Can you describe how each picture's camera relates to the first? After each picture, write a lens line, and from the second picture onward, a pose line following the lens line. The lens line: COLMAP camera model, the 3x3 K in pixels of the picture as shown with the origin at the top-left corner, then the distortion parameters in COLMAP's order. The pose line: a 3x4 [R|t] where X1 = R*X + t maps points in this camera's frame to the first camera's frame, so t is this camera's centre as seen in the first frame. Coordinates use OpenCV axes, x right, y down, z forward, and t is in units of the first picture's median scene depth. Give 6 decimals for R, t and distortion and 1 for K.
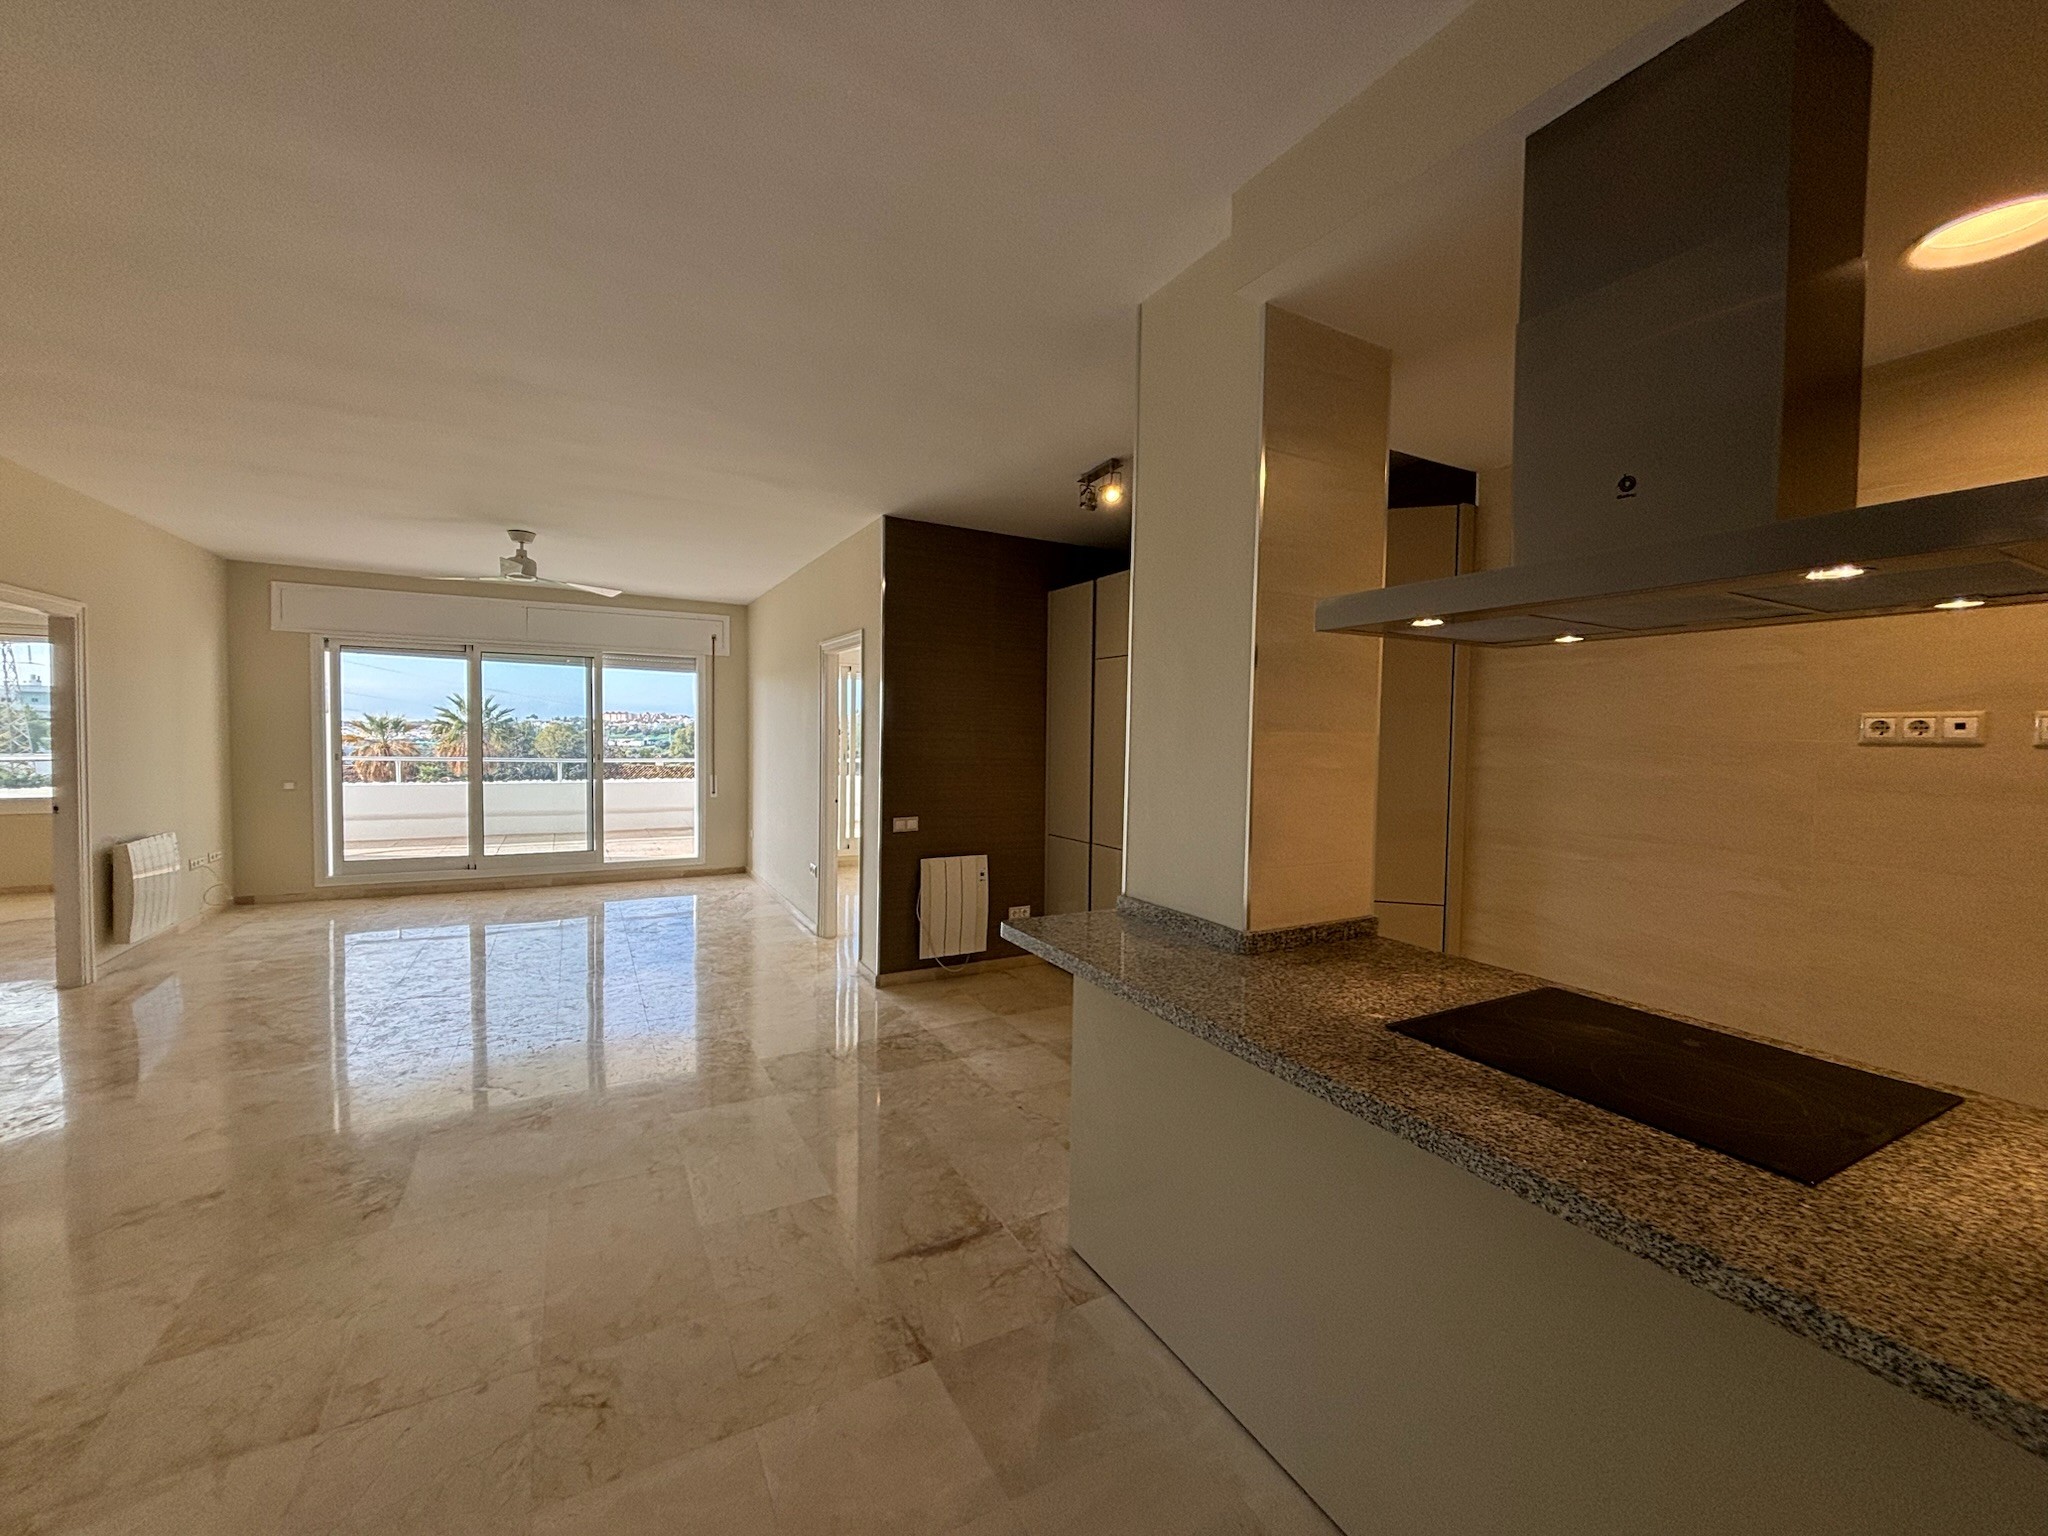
lens RADIAL K [[825.8, 0, 1016.7], [0, 825.8, 763.5], [0, 0, 1]] dist [-0.000231, -0.000290]
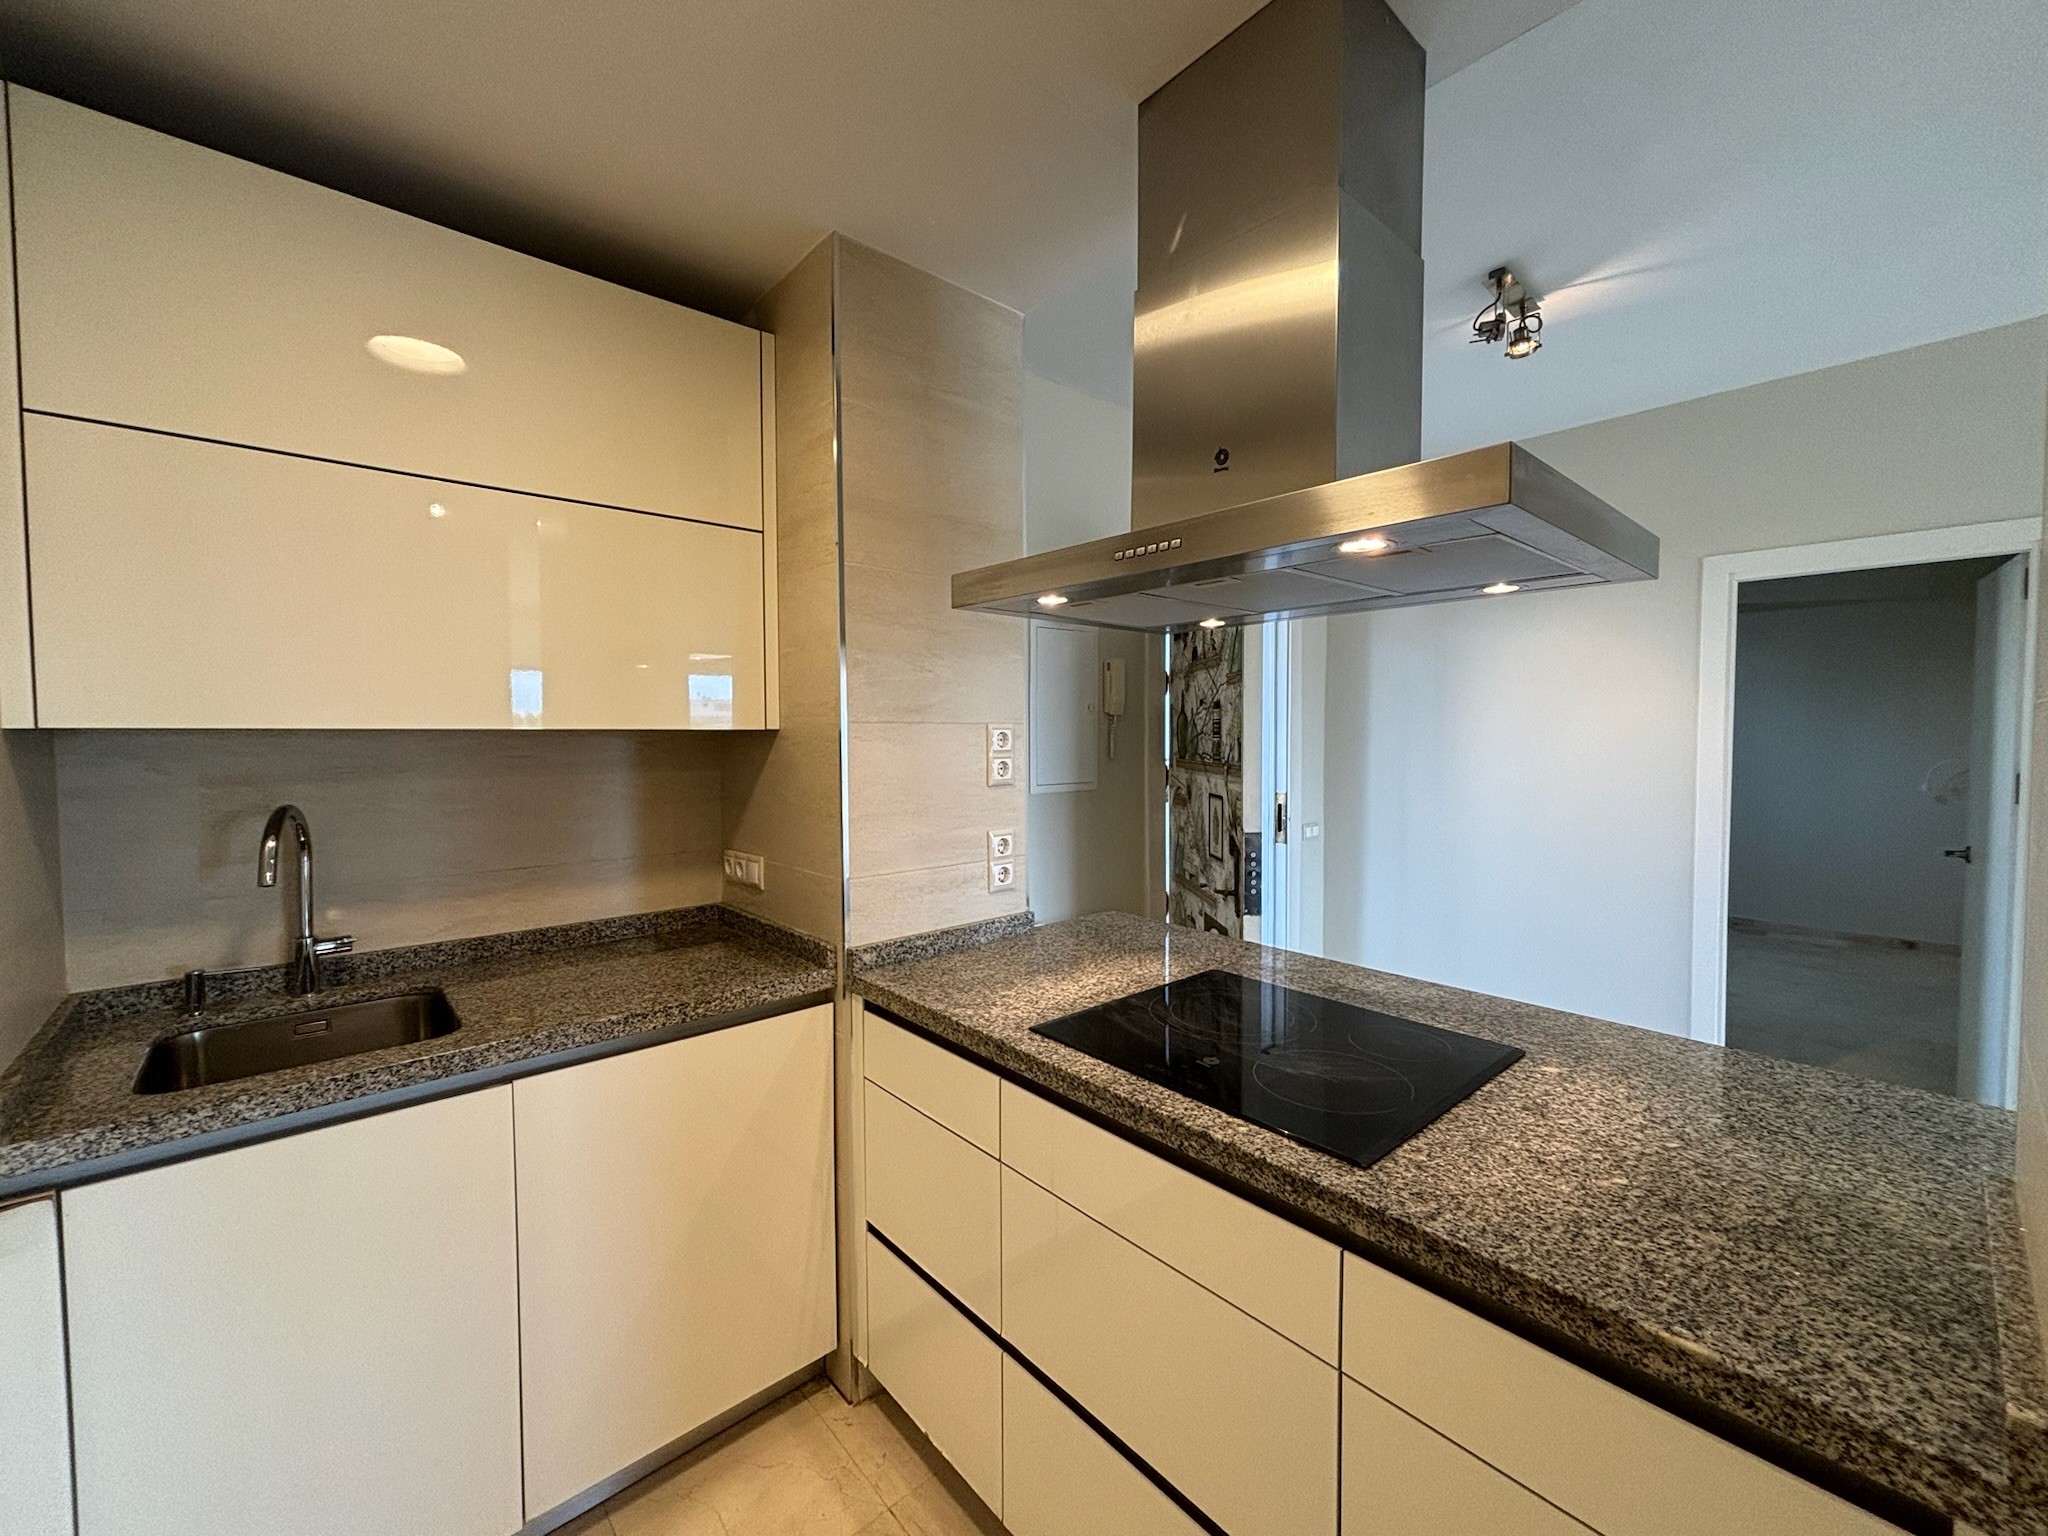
lens RADIAL K [[826.9, 0, 1018.2], [0, 826.9, 762.2], [0, 0, 1]] dist [-0.001073, -0.000574]
pose [[-0.975747, -0.000289, -0.218901, 0.361325], [-0.016344, 0.997304, 0.071534, -0.011769], [0.218290, 0.073377, -0.973121, 0.534187]]
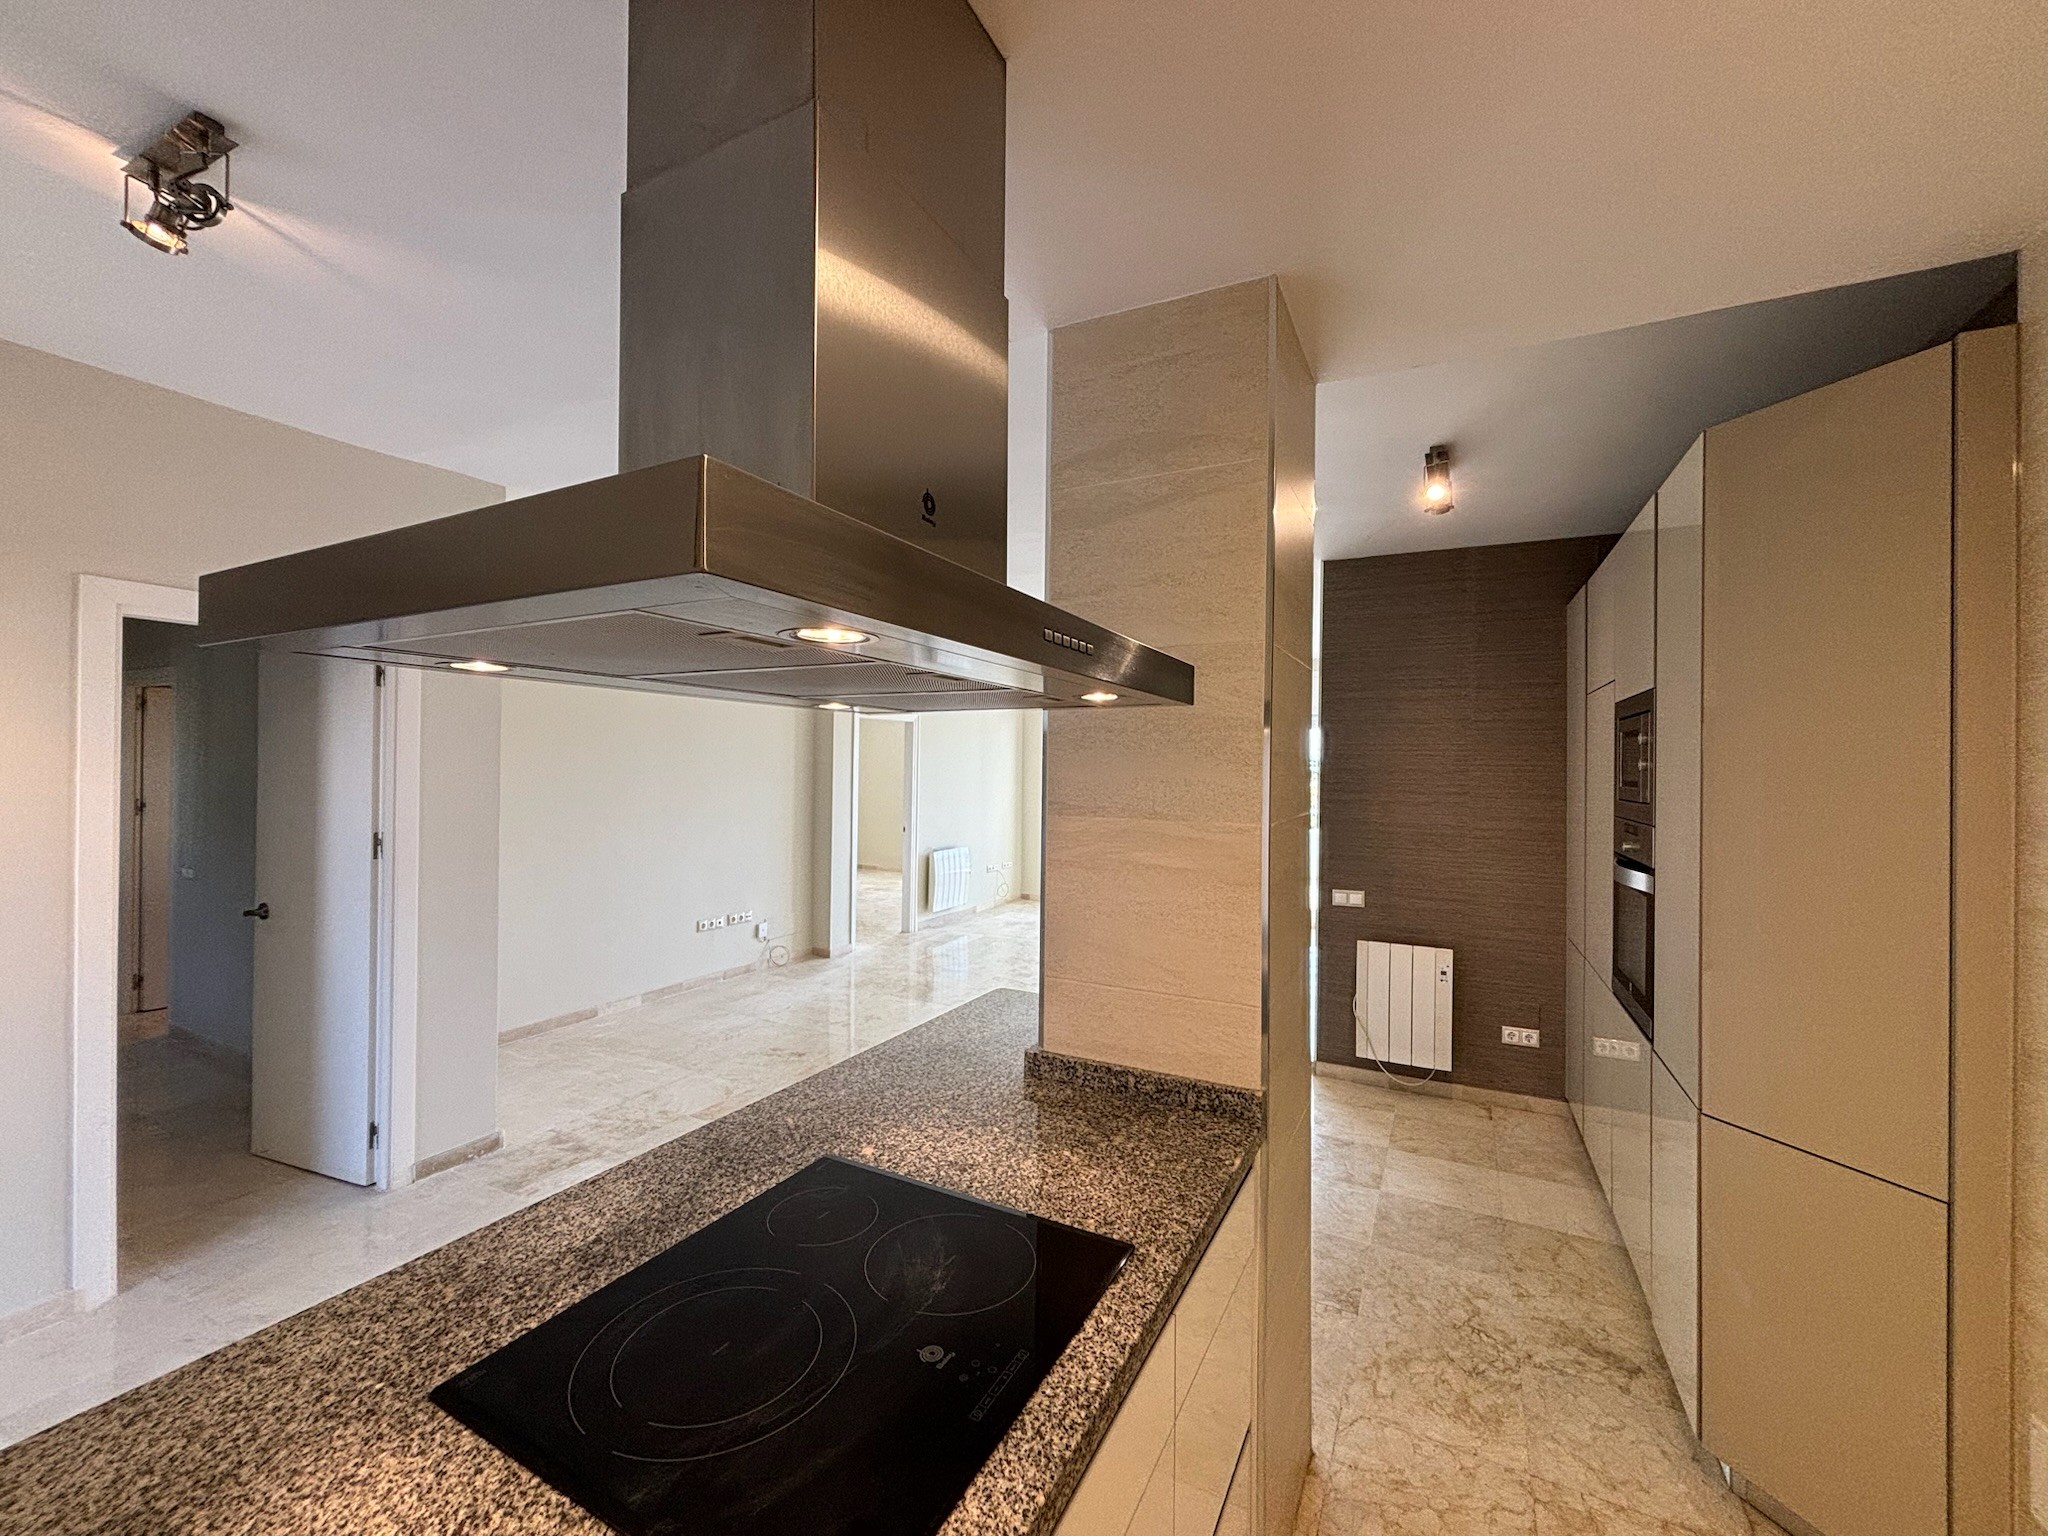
lens RADIAL K [[826.9, 0, 1018.2], [0, 826.9, 762.2], [0, 0, 1]] dist [-0.001073, -0.000574]
pose [[0.555283, -0.012524, -0.831567, 0.409408], [-0.036149, 0.998578, -0.039179, -0.024411], [0.830875, 0.051816, 0.554041, 0.205022]]
